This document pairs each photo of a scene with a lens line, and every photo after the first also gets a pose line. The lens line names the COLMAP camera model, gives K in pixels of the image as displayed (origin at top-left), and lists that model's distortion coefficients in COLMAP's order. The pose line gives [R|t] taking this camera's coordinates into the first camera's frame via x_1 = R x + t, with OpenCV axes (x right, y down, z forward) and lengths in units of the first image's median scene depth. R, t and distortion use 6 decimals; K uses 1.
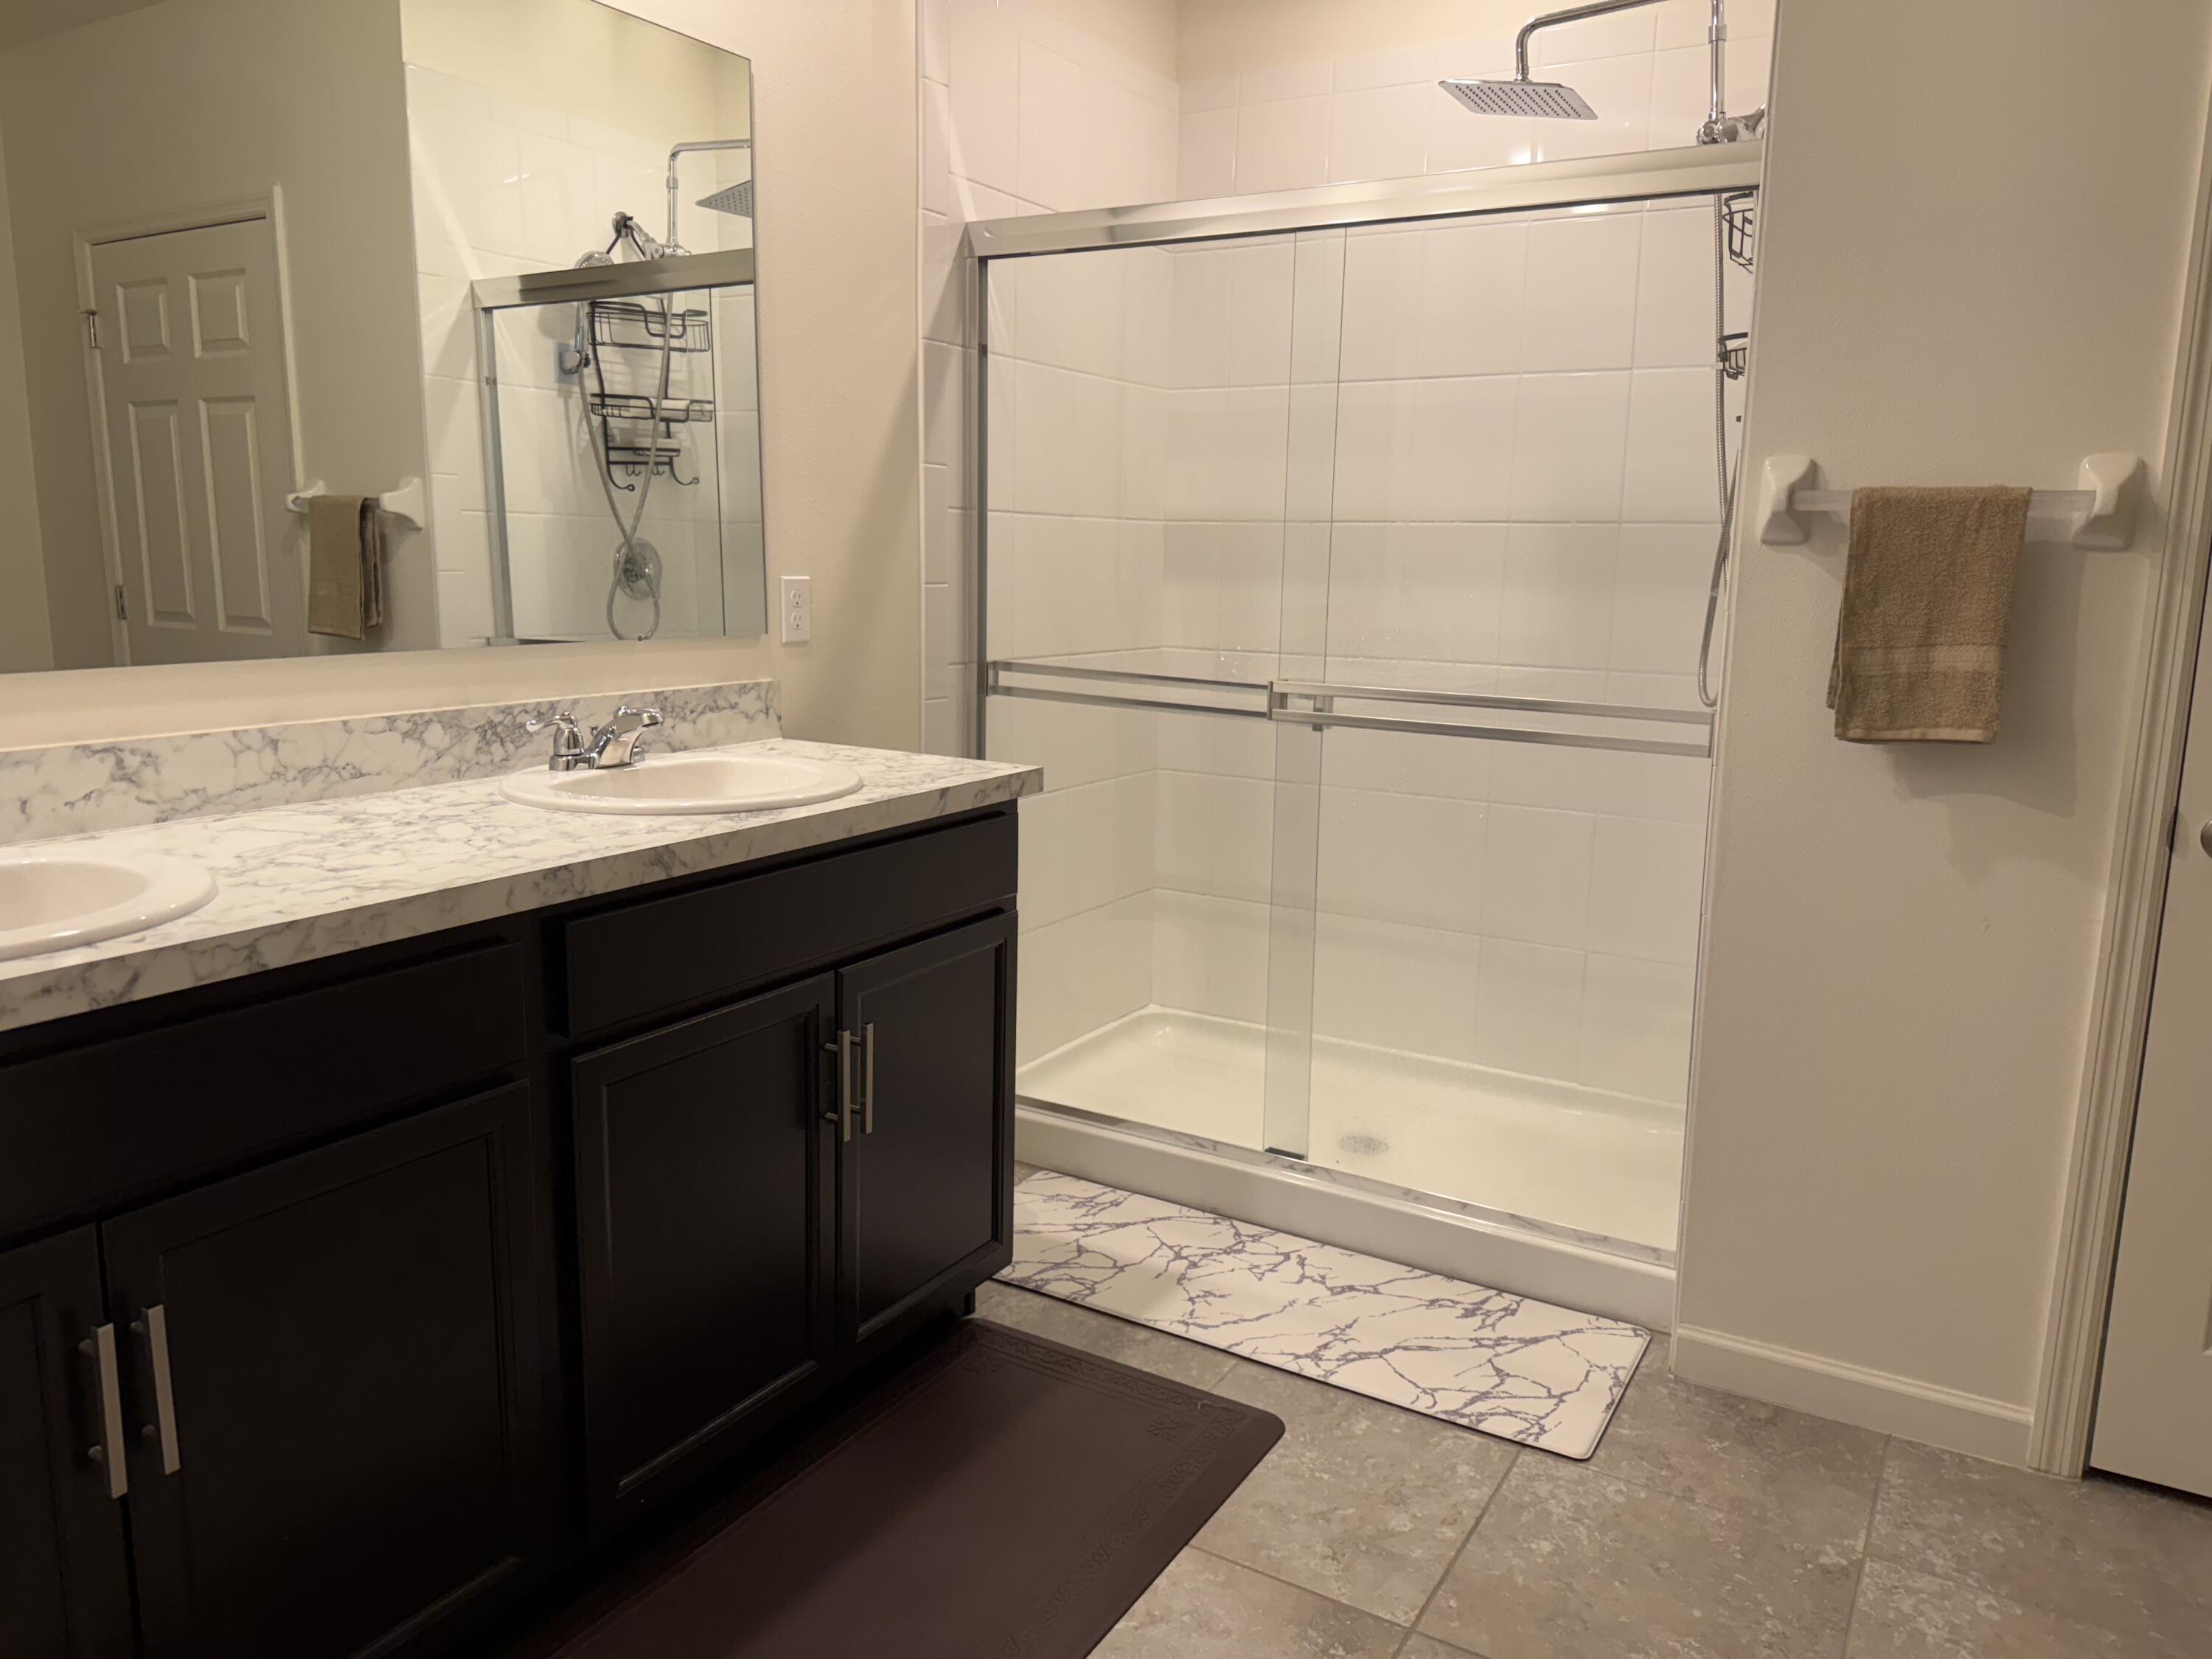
lens RADIAL K [[1538.3, 0, 1122.2], [0, 1538.3, 818.1], [0, 0, 1]] dist [0.126560, -0.171912]
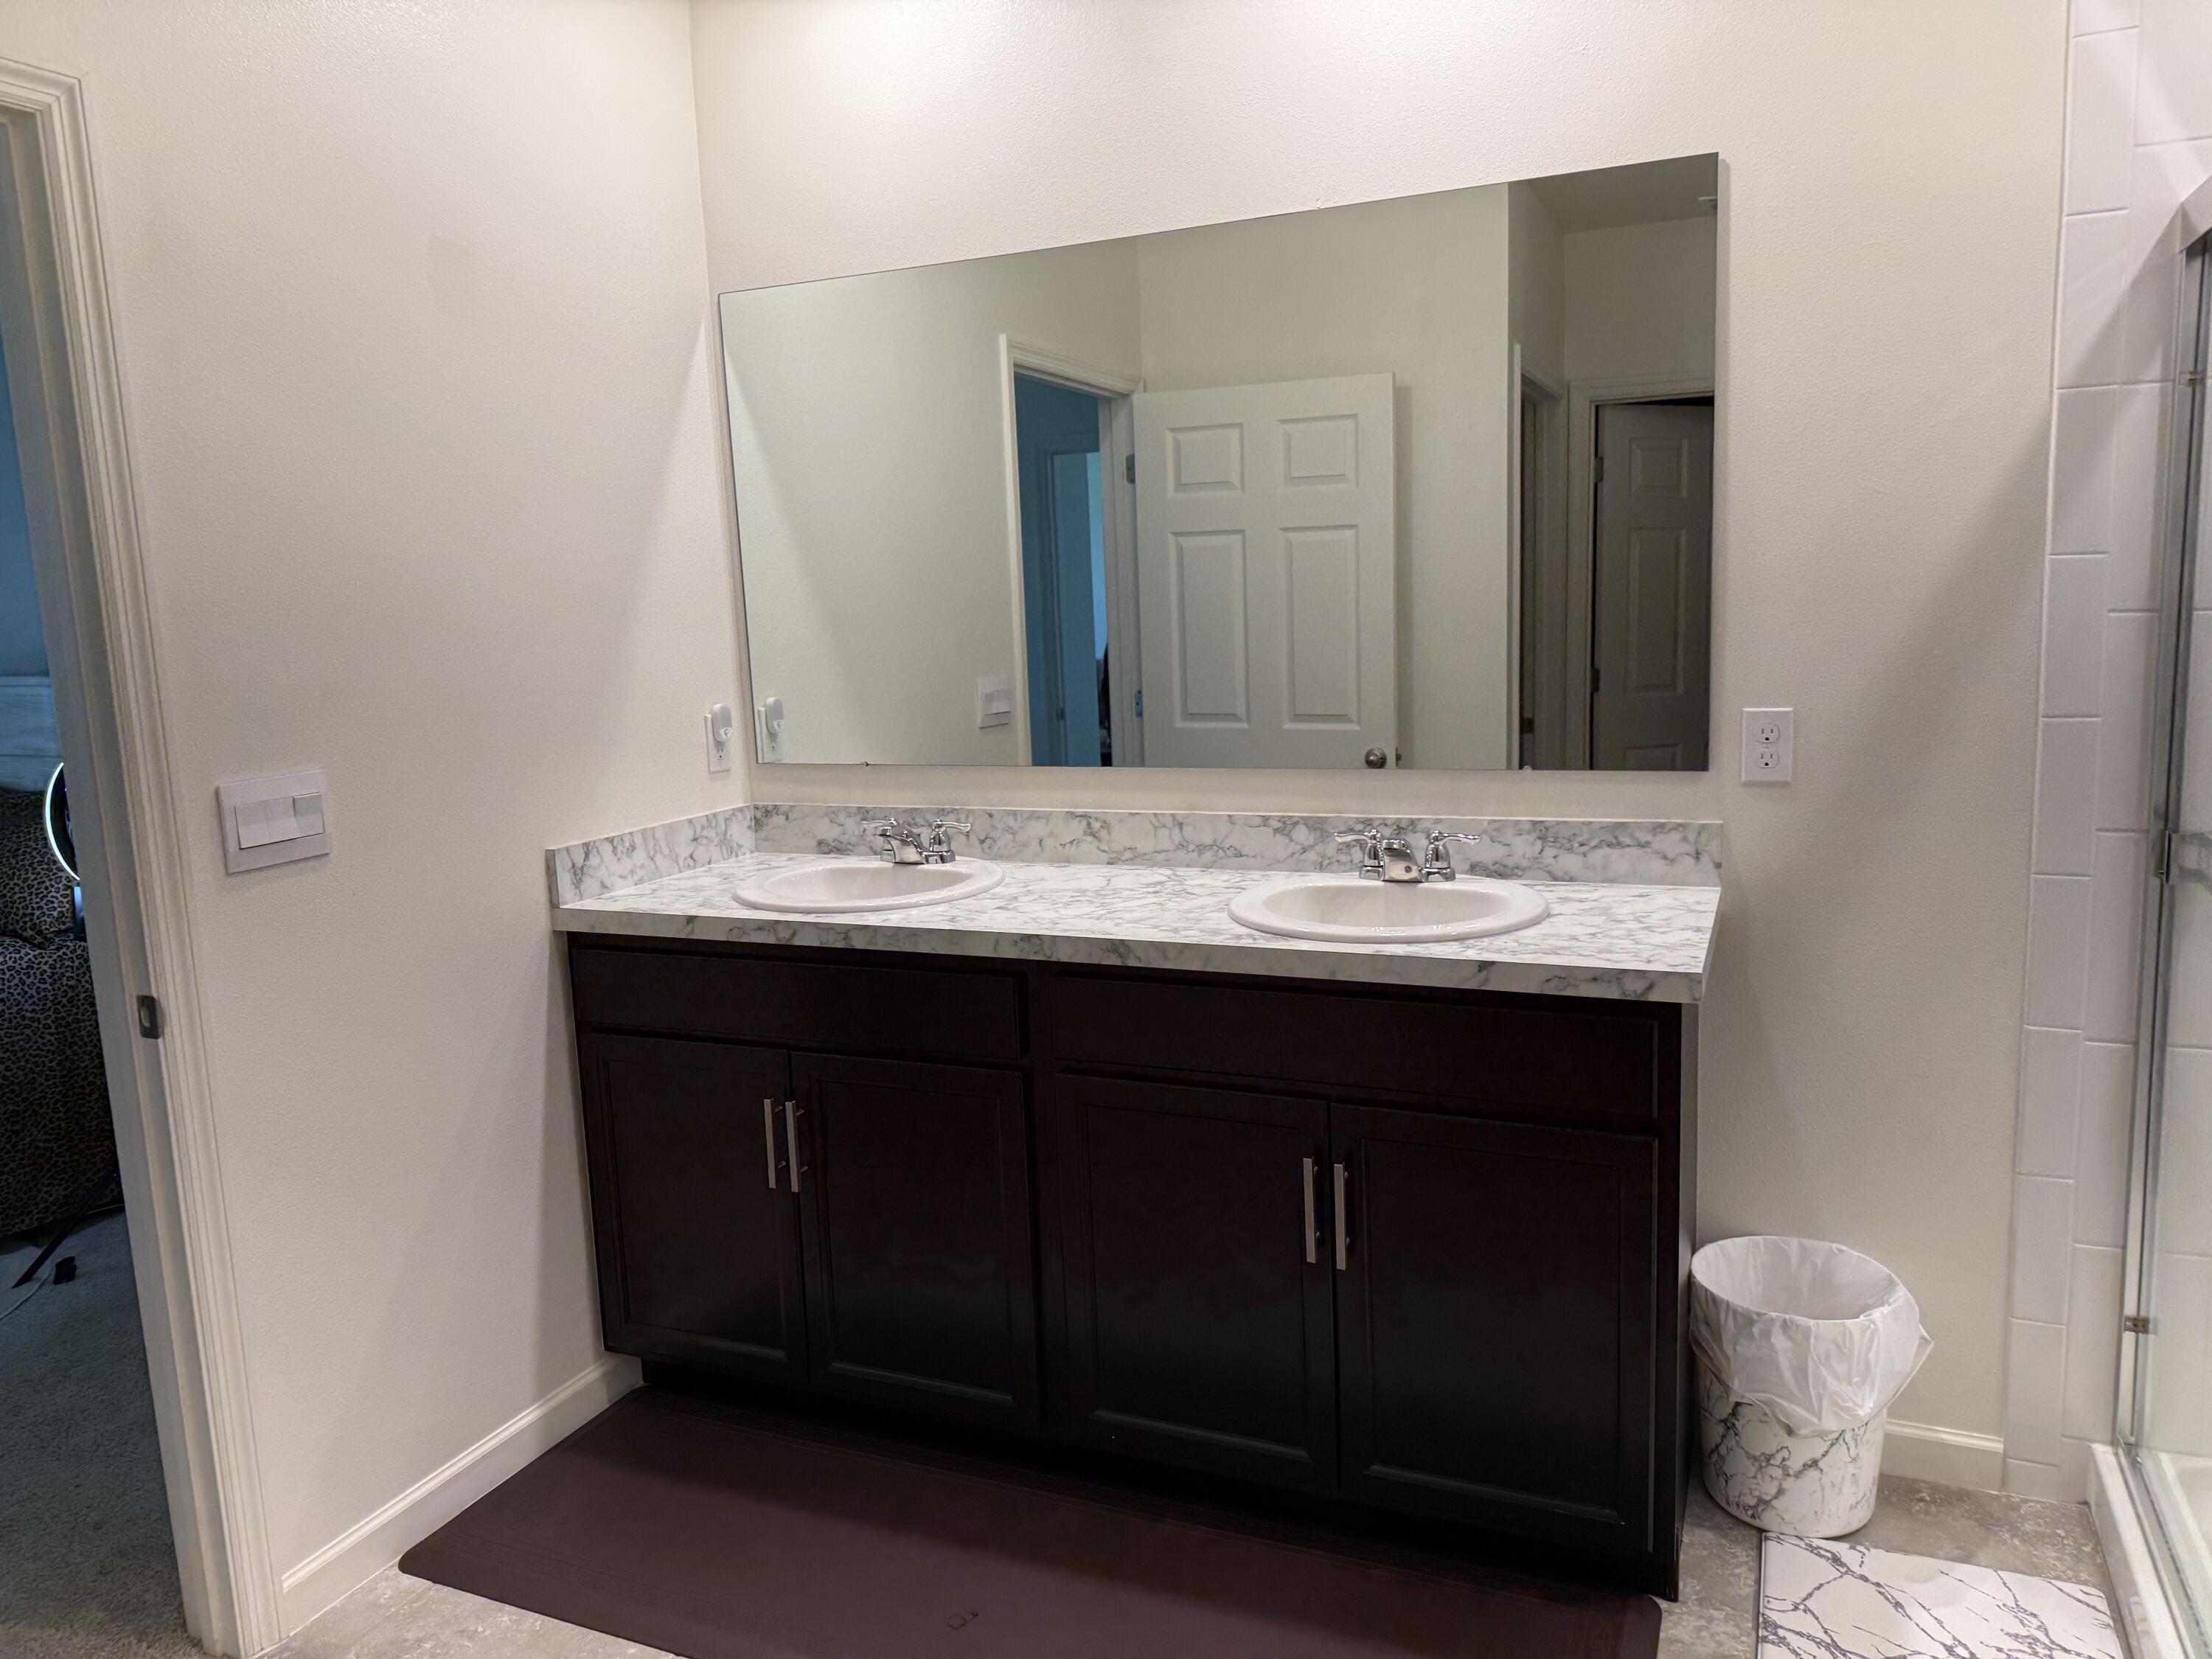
lens RADIAL K [[1546.7, 0, 1099.7], [0, 1546.7, 843.3], [0, 0, 1]] dist [0.082325, -0.086981]
pose [[0.123192, 0.136574, -0.982940, 0.689547], [-0.132011, 0.983937, 0.120168, -0.154126], [0.983563, 0.114955, 0.139242, 0.580643]]
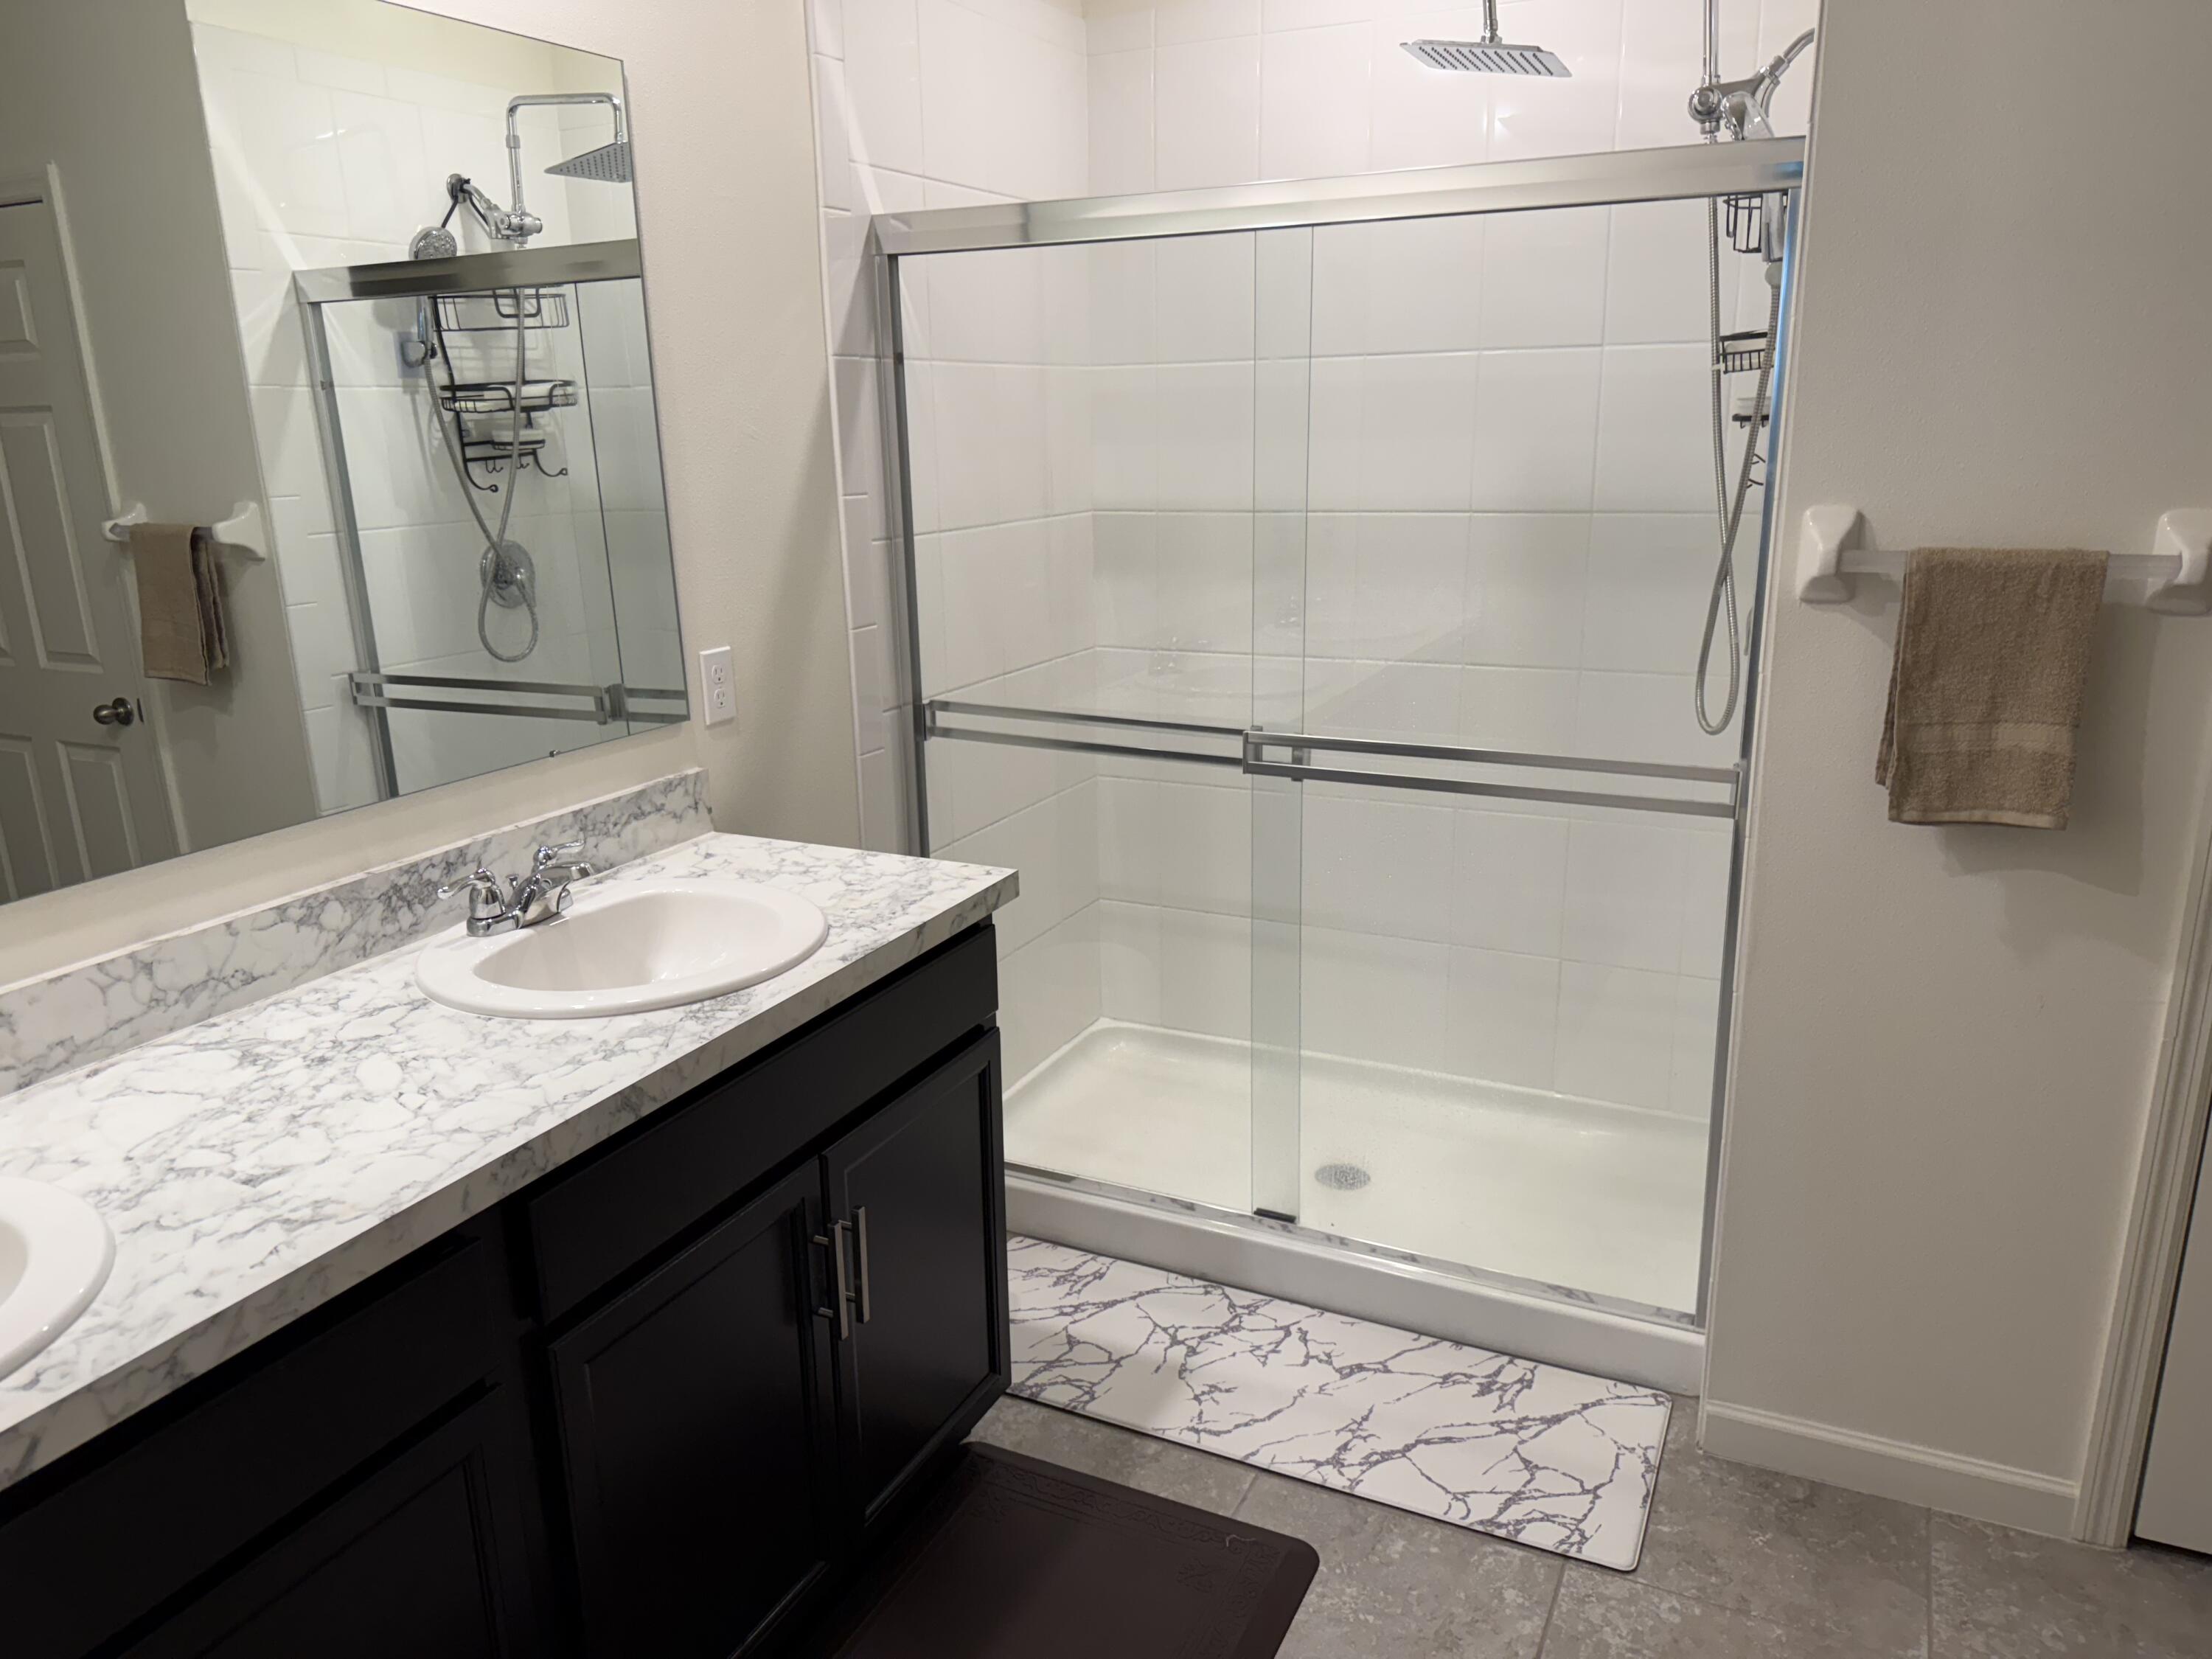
lens RADIAL K [[1546.7, 0, 1099.7], [0, 1546.7, 843.3], [0, 0, 1]] dist [0.082325, -0.086981]
pose [[0.996298, -0.059022, 0.062507, -0.059767], [0.052618, 0.993638, 0.099574, -0.137258], [-0.067986, -0.095916, 0.993065, 0.098661]]
